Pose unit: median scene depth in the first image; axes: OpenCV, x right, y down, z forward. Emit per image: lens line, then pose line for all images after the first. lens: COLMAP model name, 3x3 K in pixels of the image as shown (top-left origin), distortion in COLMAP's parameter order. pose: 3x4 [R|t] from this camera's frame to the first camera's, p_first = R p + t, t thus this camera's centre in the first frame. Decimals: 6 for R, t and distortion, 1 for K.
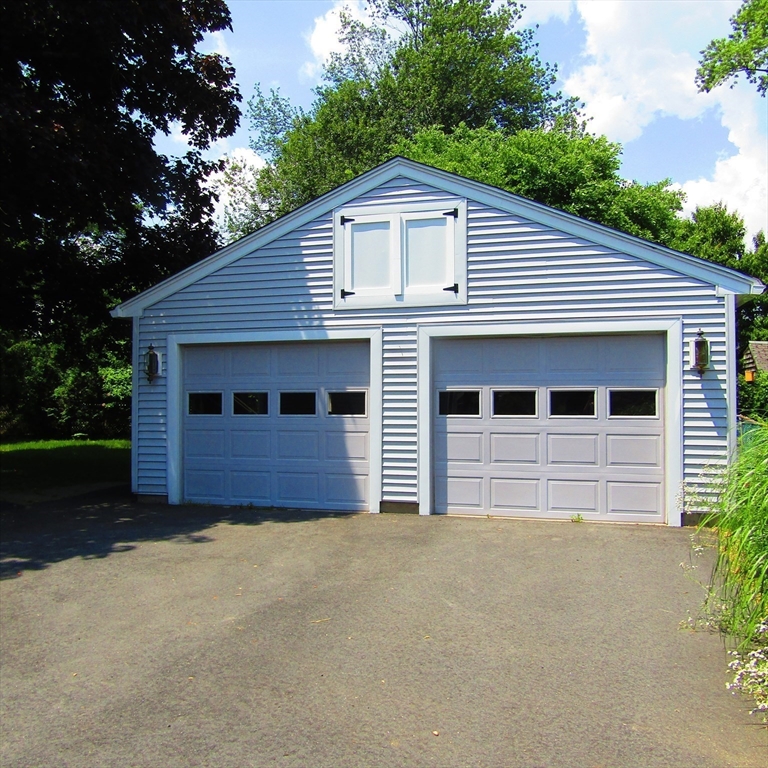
lens RADIAL K [[731.3, 0, 384.0], [0, 731.3, 384.0], [0, 0, 1]] dist [-0.010459, 0.006368]
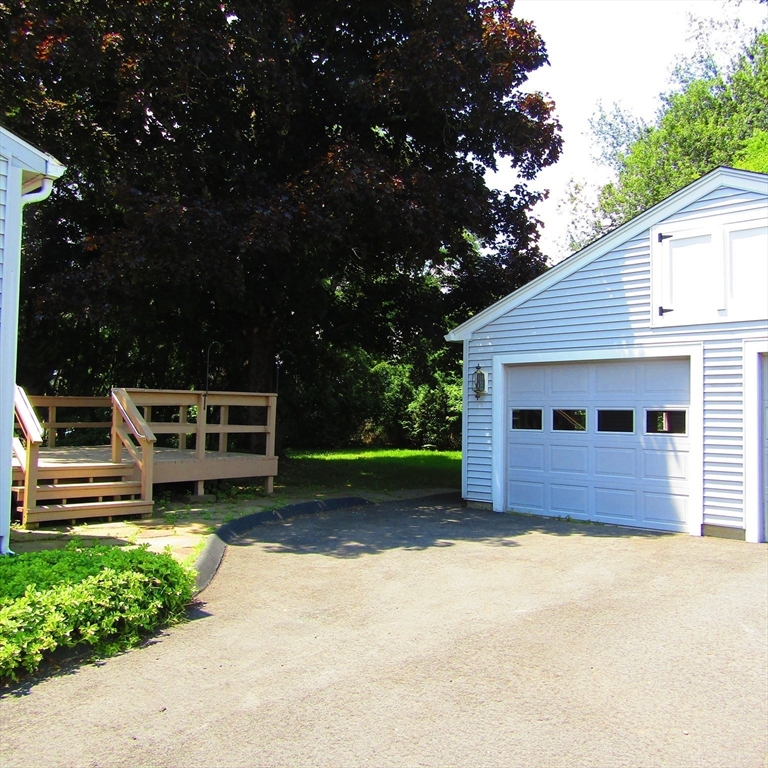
lens RADIAL K [[731.9, 0, 384.0], [0, 731.9, 384.0], [0, 0, 1]] dist [-0.001327, 0.008212]
pose [[0.892622, -0.002528, -0.450798, 0.051800], [-0.008027, 0.999737, -0.021501, 0.000096], [0.450734, 0.022811, 0.892367, -0.049977]]
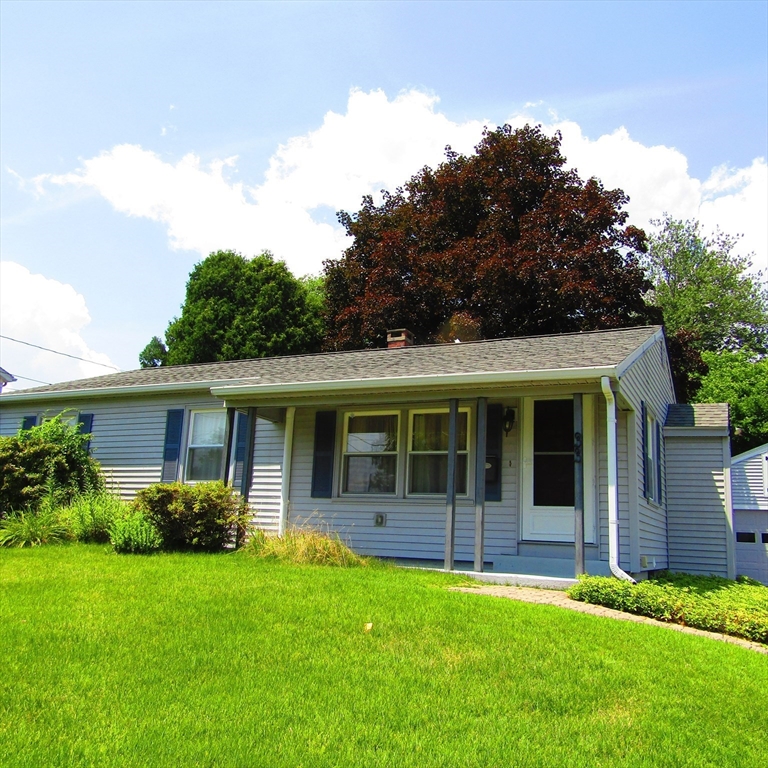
lens RADIAL K [[731.3, 0, 384.0], [0, 731.3, 384.0], [0, 0, 1]] dist [-0.010459, 0.006368]
pose [[0.984862, 0.004684, -0.173279, -0.935038], [-0.033696, 0.985740, -0.164870, -0.036395], [0.170036, 0.168213, 0.970975, -1.645113]]
